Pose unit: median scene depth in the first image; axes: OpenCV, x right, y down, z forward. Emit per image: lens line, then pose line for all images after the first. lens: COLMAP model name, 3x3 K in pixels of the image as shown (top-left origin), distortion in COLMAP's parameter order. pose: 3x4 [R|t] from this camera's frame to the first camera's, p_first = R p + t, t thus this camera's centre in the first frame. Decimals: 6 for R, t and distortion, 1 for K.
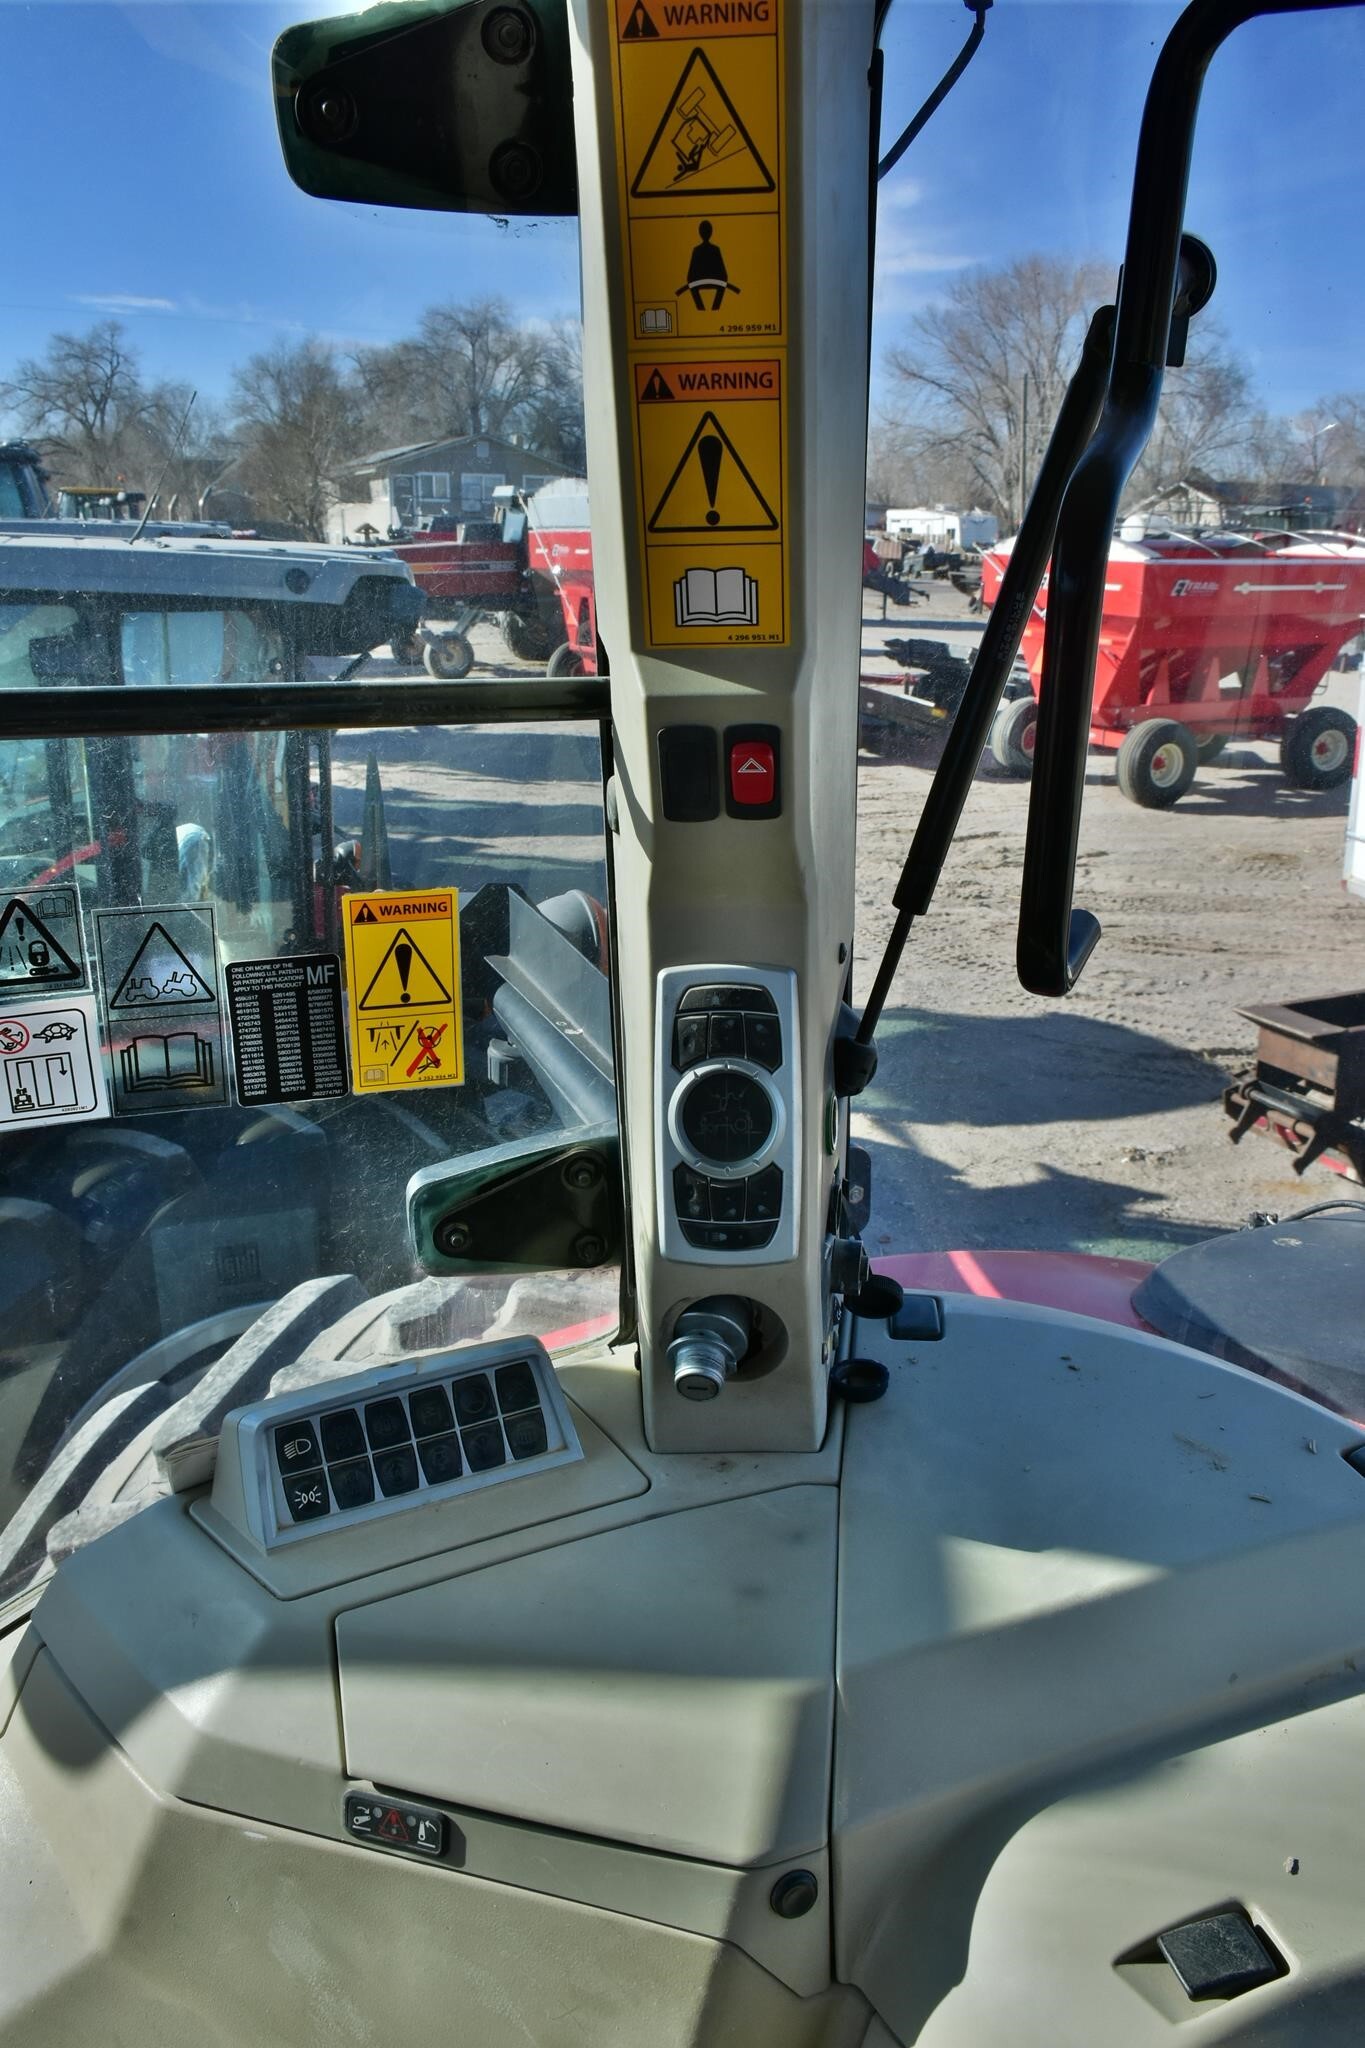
lens RADIAL K [[1486.5, 0, 681.3], [0, 1486.5, 951.8], [0, 0, 1]] dist [-0.008342, -0.007279]
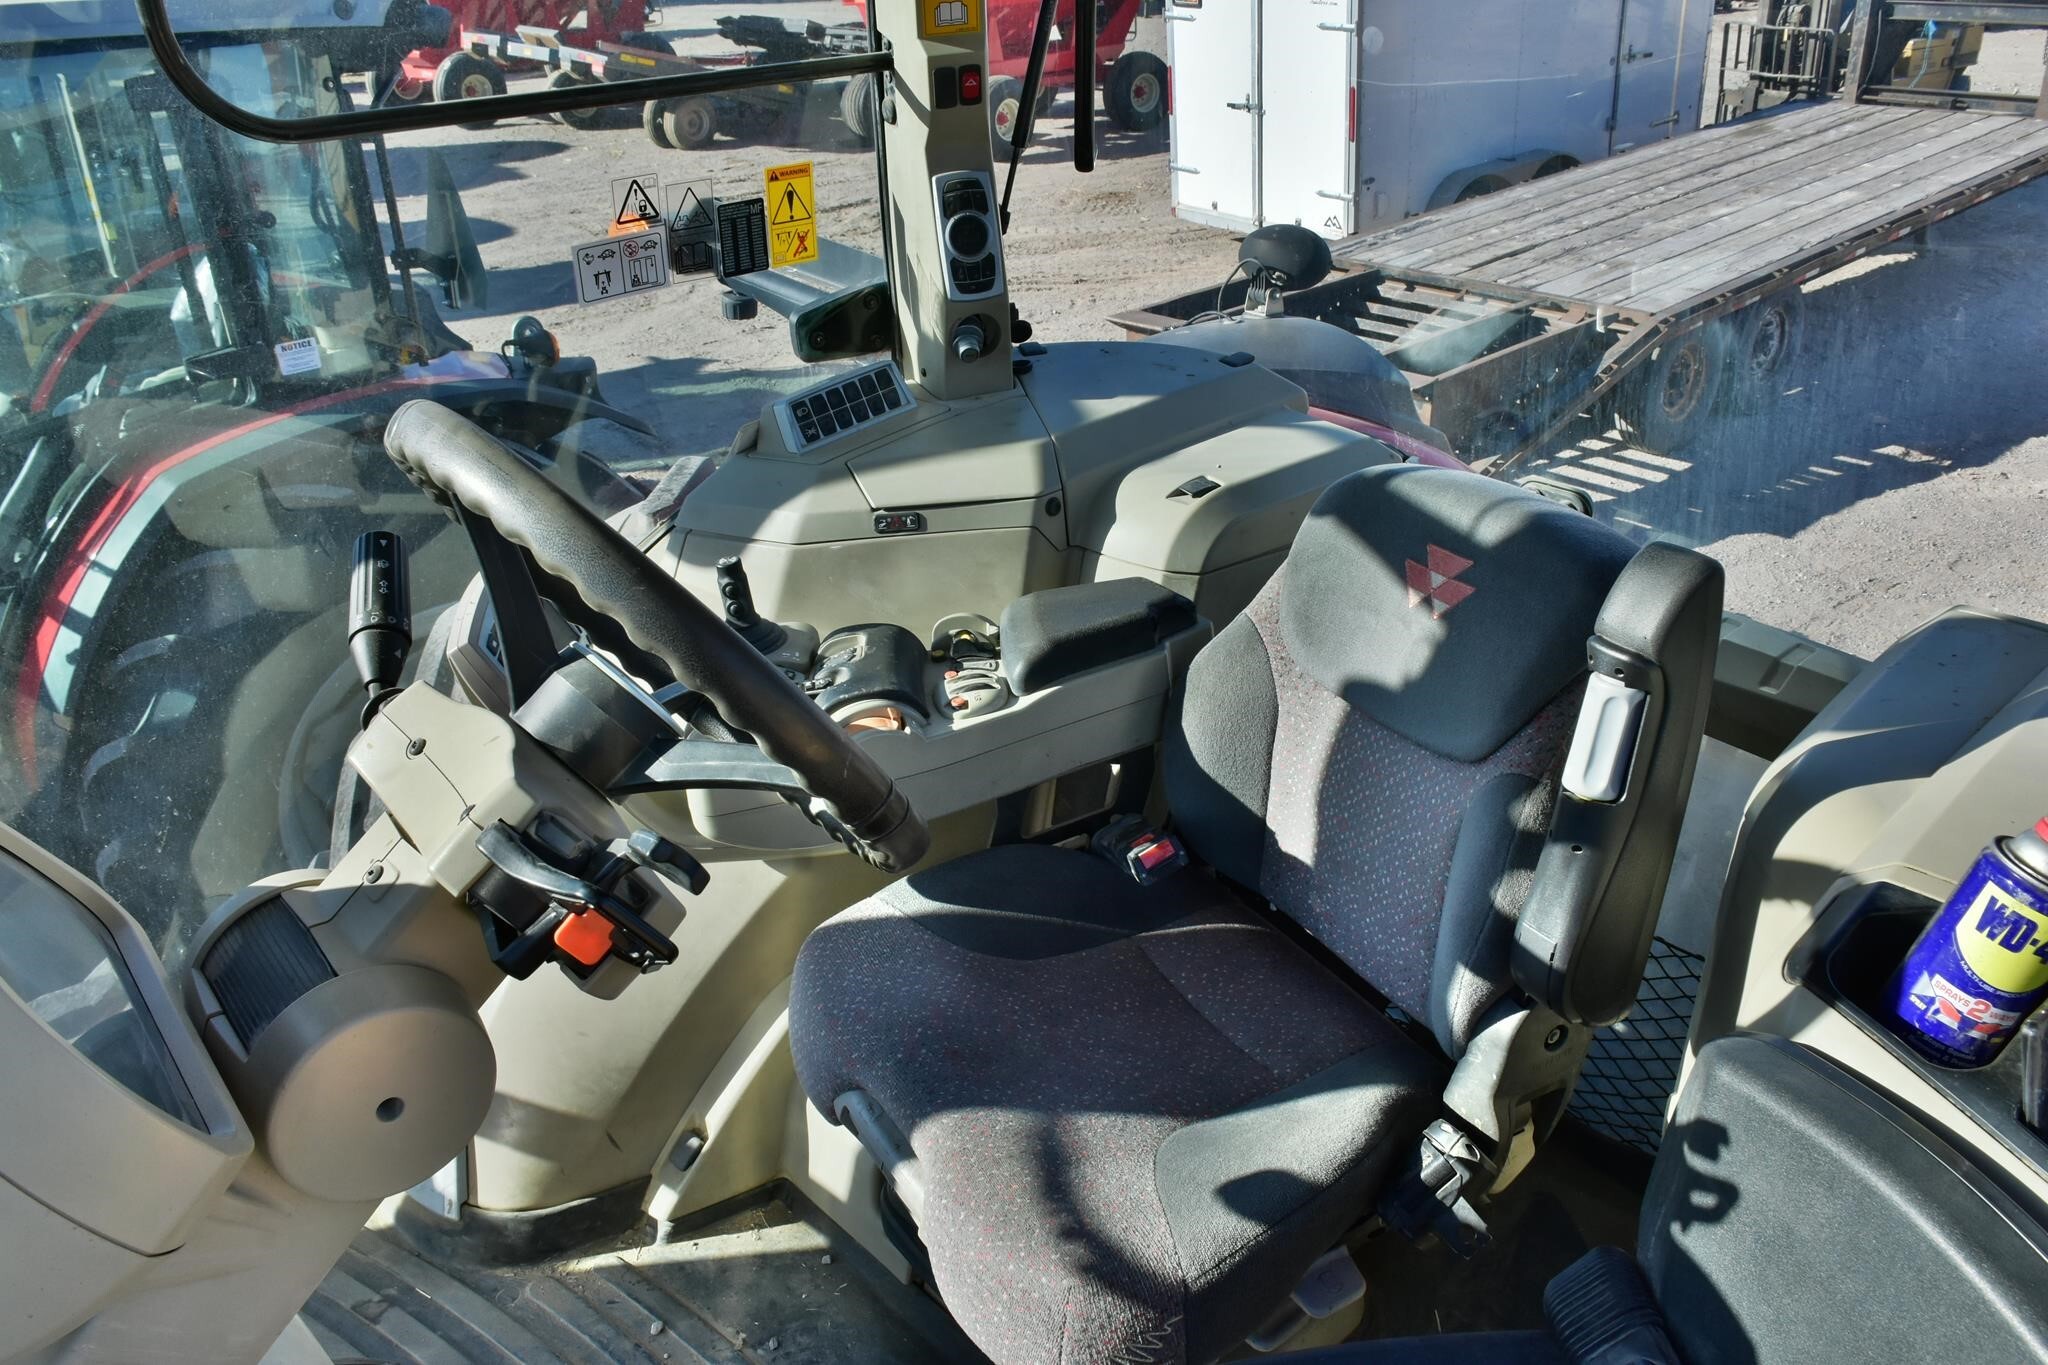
lens RADIAL K [[1656.8, 0, 1023.0], [0, 1656.8, 620.3], [0, 0, 1]] dist [-0.022225, -0.003003]
pose [[0.937830, -0.181773, 0.295690, -0.105776], [0.136664, 0.976470, 0.166824, 0.037987], [-0.319057, -0.116042, 0.940605, -0.216083]]
